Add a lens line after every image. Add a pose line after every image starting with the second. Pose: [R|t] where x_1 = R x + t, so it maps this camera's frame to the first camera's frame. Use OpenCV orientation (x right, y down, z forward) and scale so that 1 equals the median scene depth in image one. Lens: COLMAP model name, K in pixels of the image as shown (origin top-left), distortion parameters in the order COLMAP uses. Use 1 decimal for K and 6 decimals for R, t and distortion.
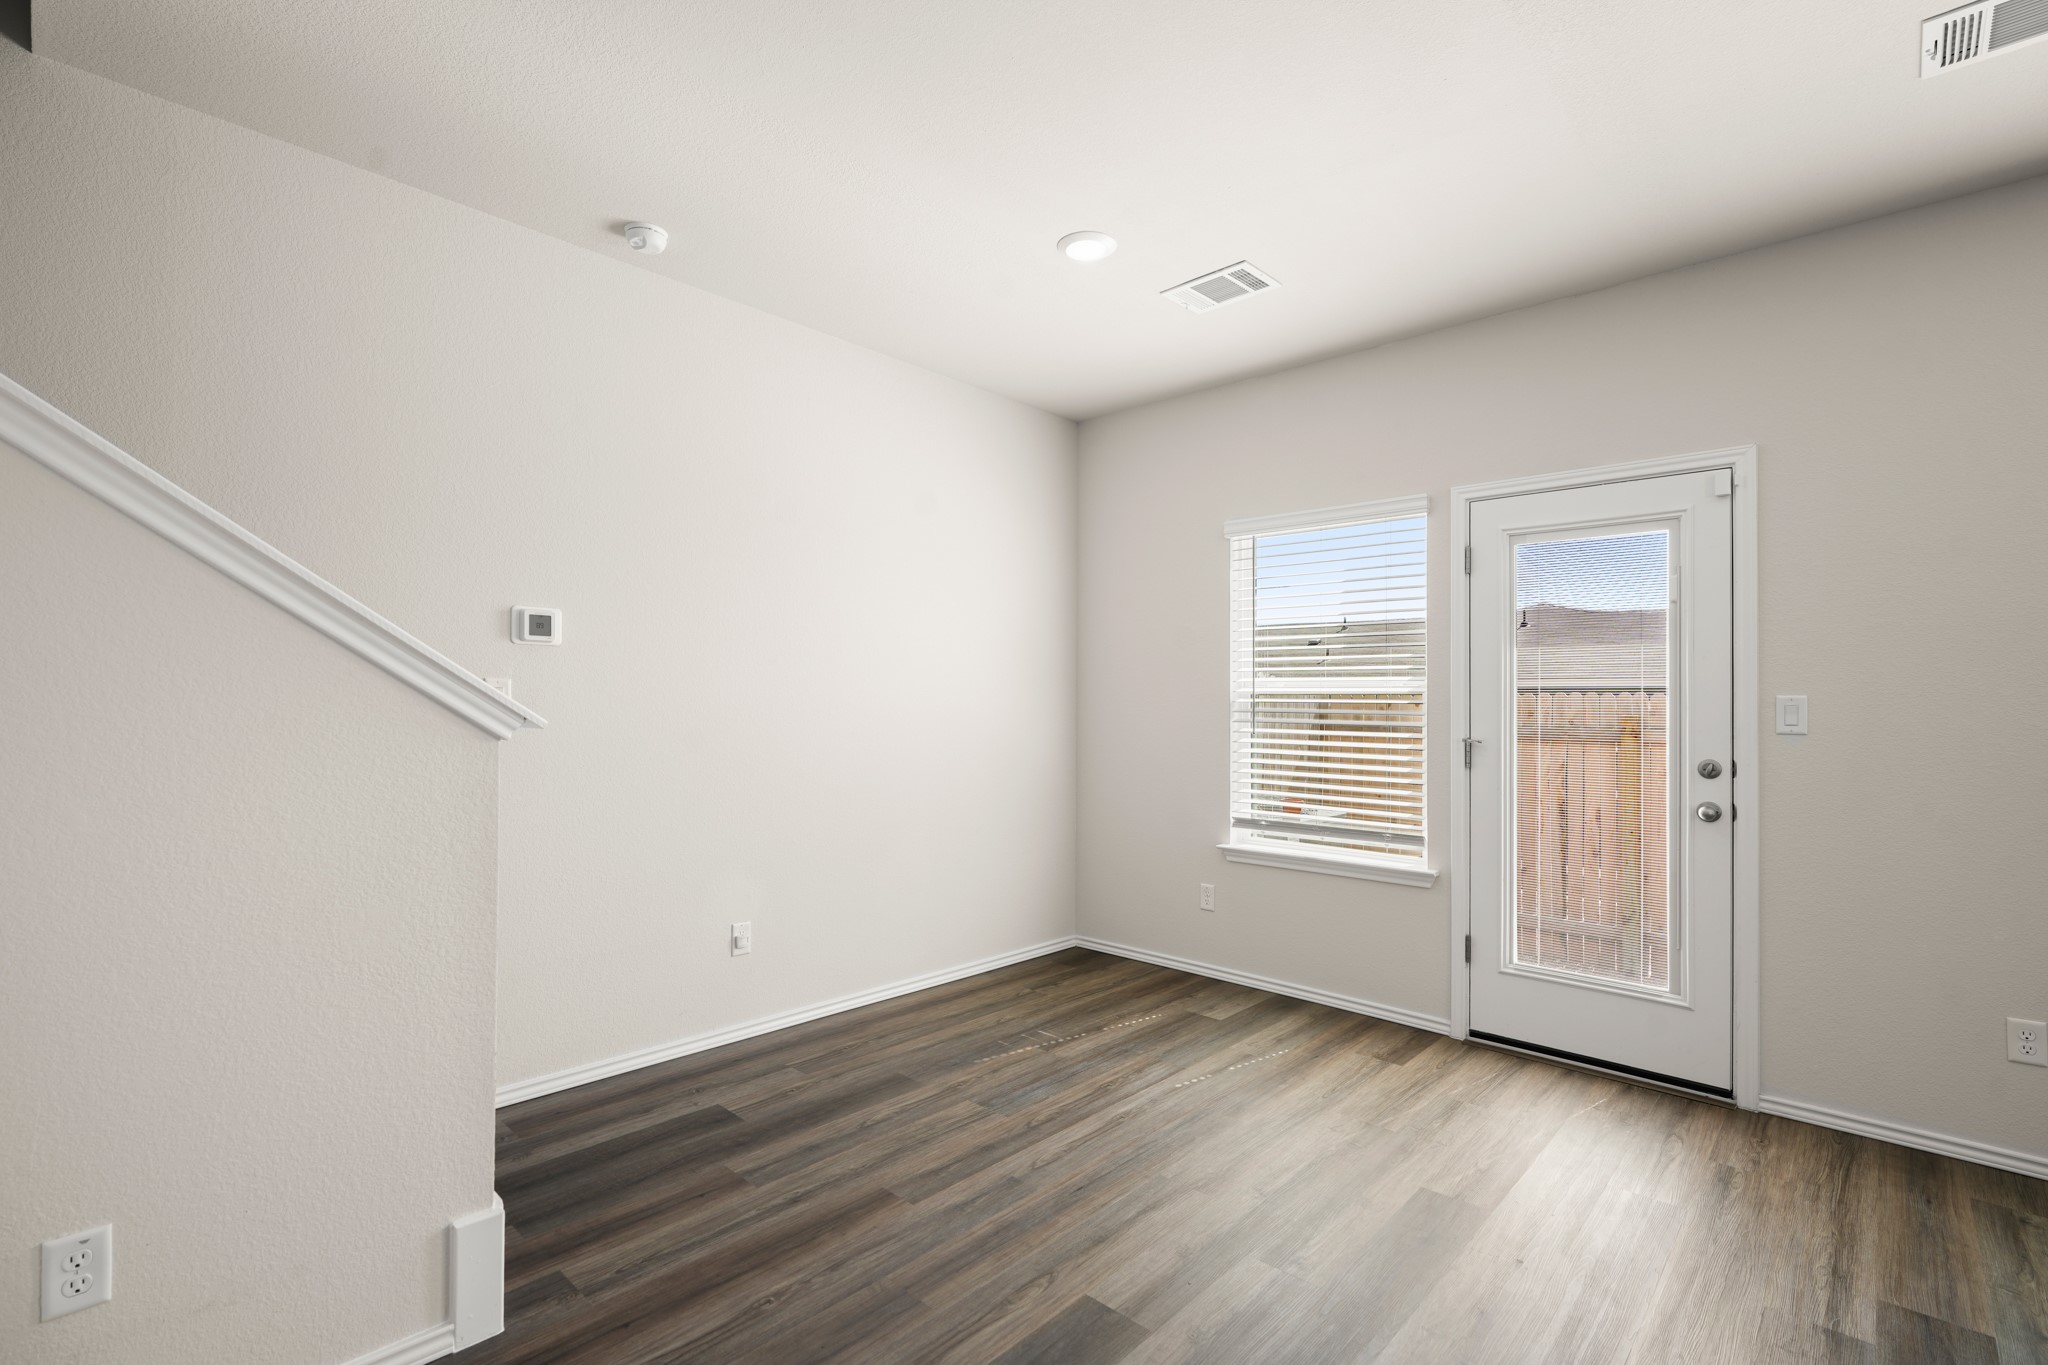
lens RADIAL K [[930.9, 0, 1020.2], [0, 930.9, 700.5], [0, 0, 1]] dist [0.000173, 0.000105]
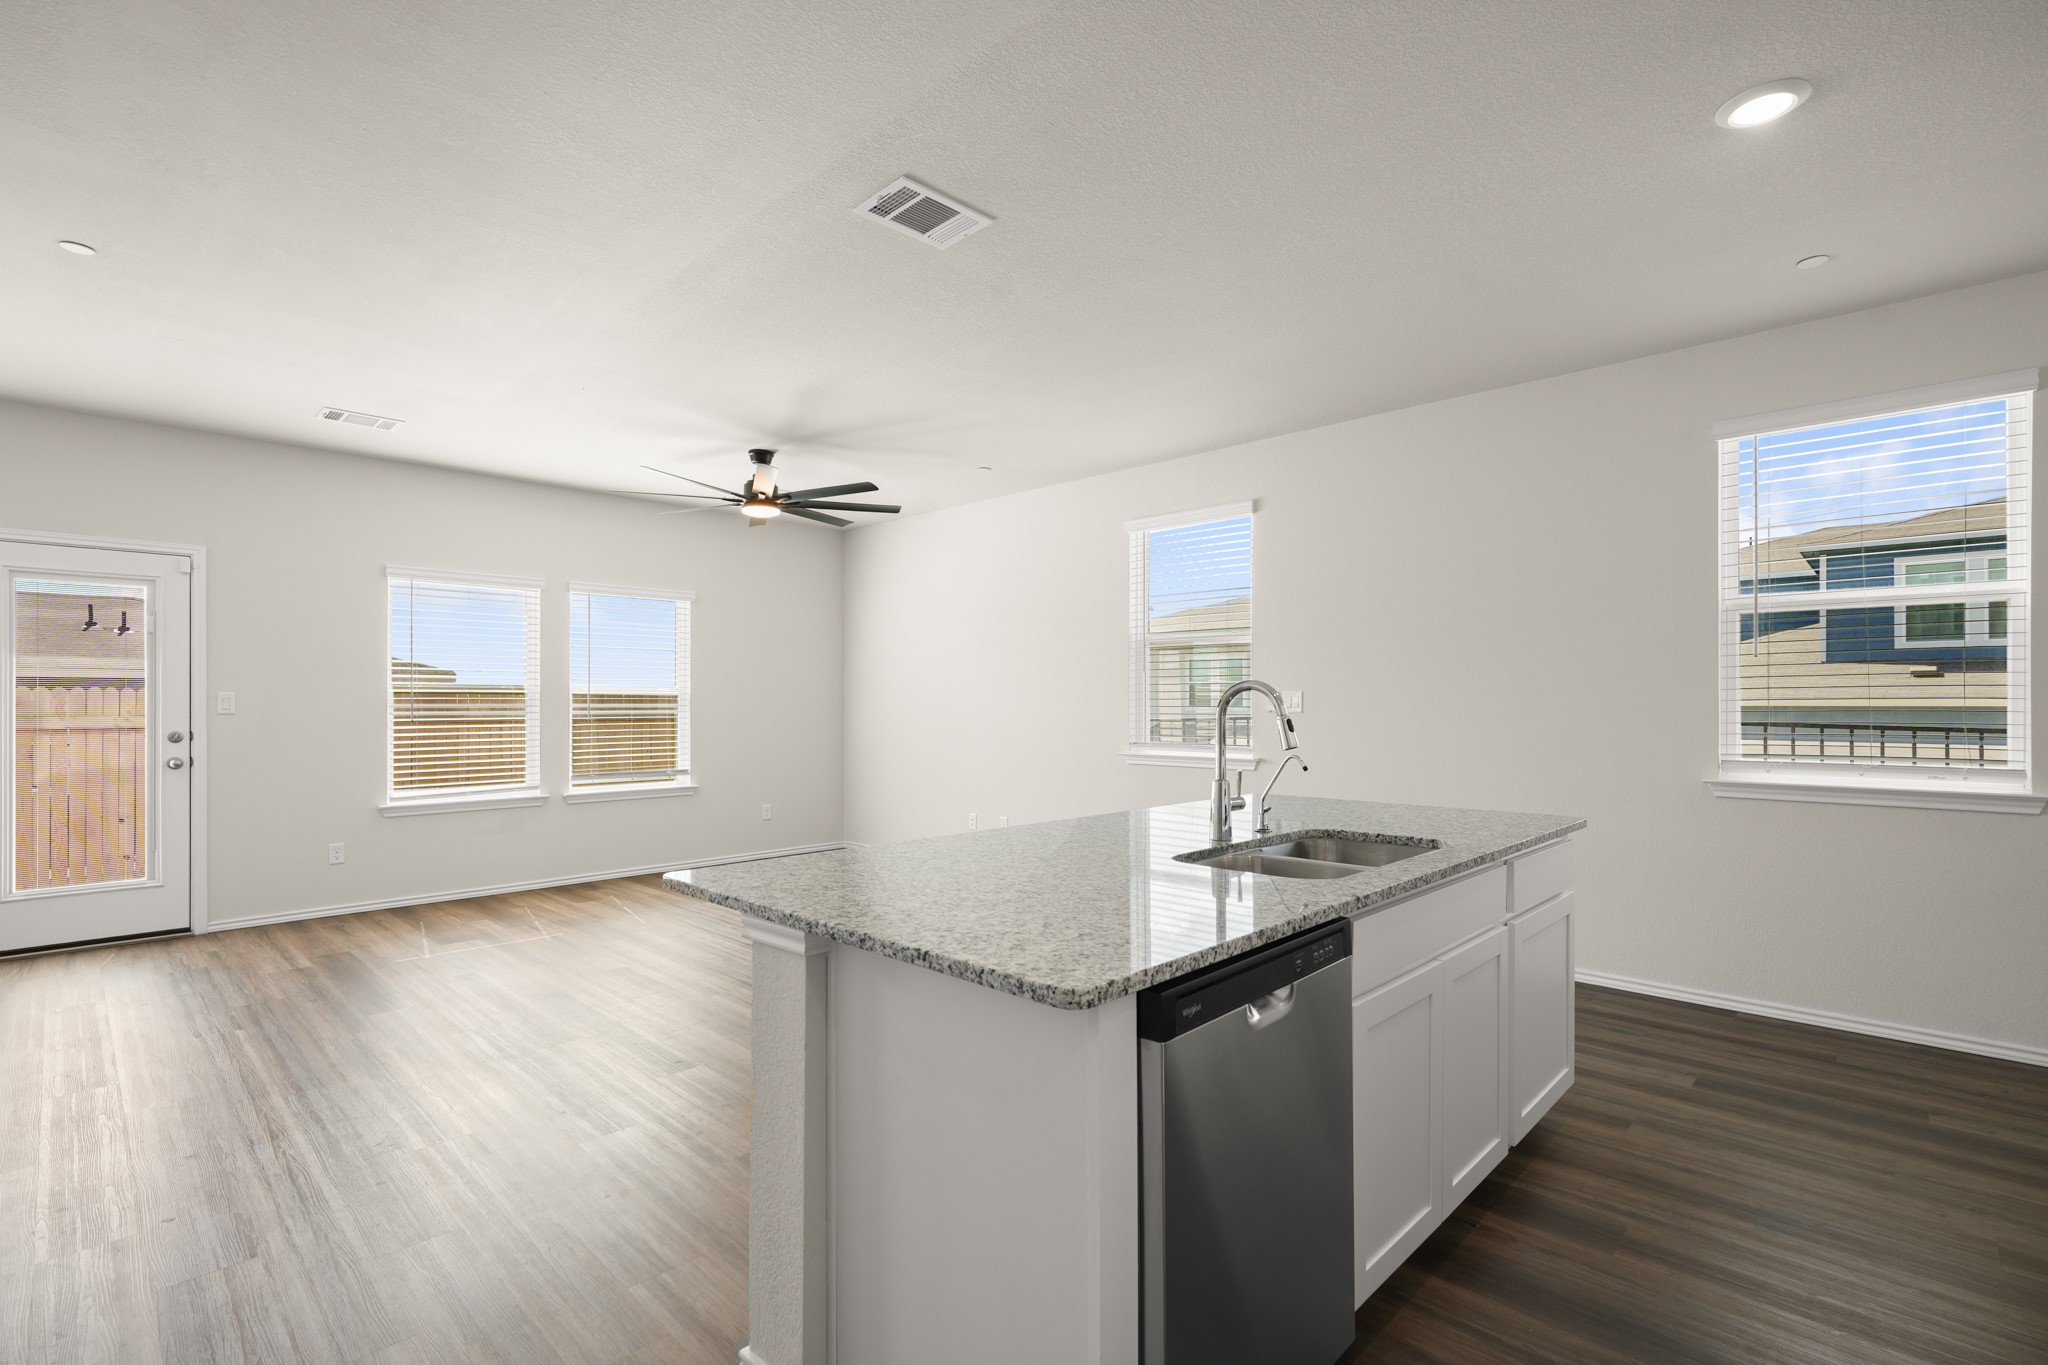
lens RADIAL K [[930.9, 0, 1020.2], [0, 930.9, 700.5], [0, 0, 1]] dist [0.000173, 0.000105]
pose [[0.014145, -0.003854, 0.999893, -0.856281], [-0.003236, 0.999987, 0.003900, -0.001998], [-0.999895, -0.003290, 0.014133, -0.499106]]
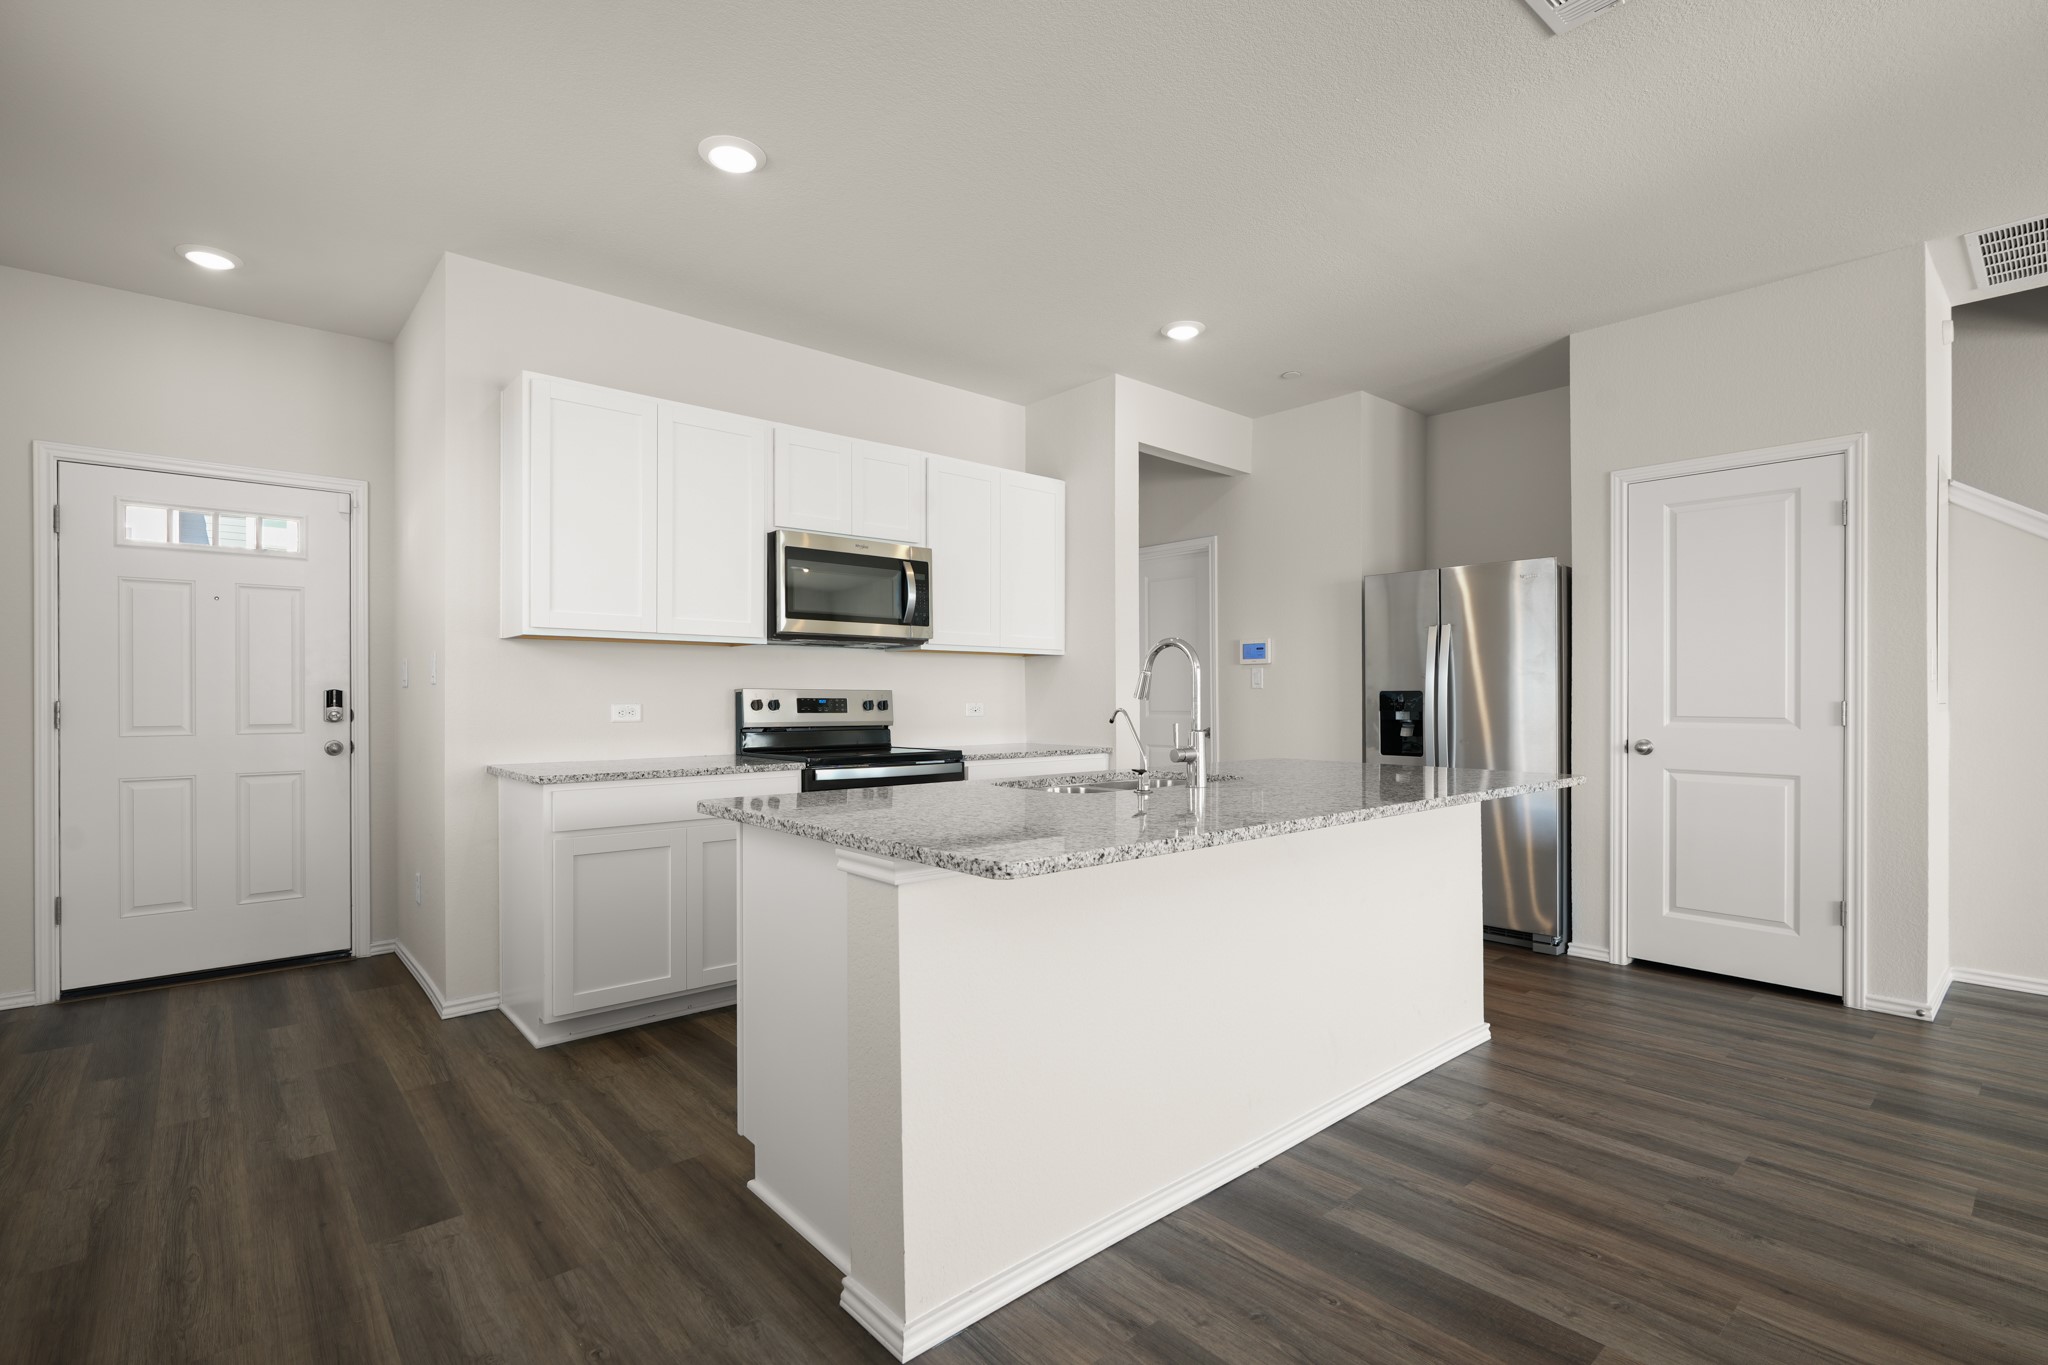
lens RADIAL K [[930.9, 0, 1020.2], [0, 930.9, 700.5], [0, 0, 1]] dist [0.000173, 0.000105]
pose [[-0.098031, 0.000682, -0.995183, 0.737143], [0.005640, 0.999984, 0.000130, 0.037679], [0.995167, -0.005600, -0.098033, -0.722219]]
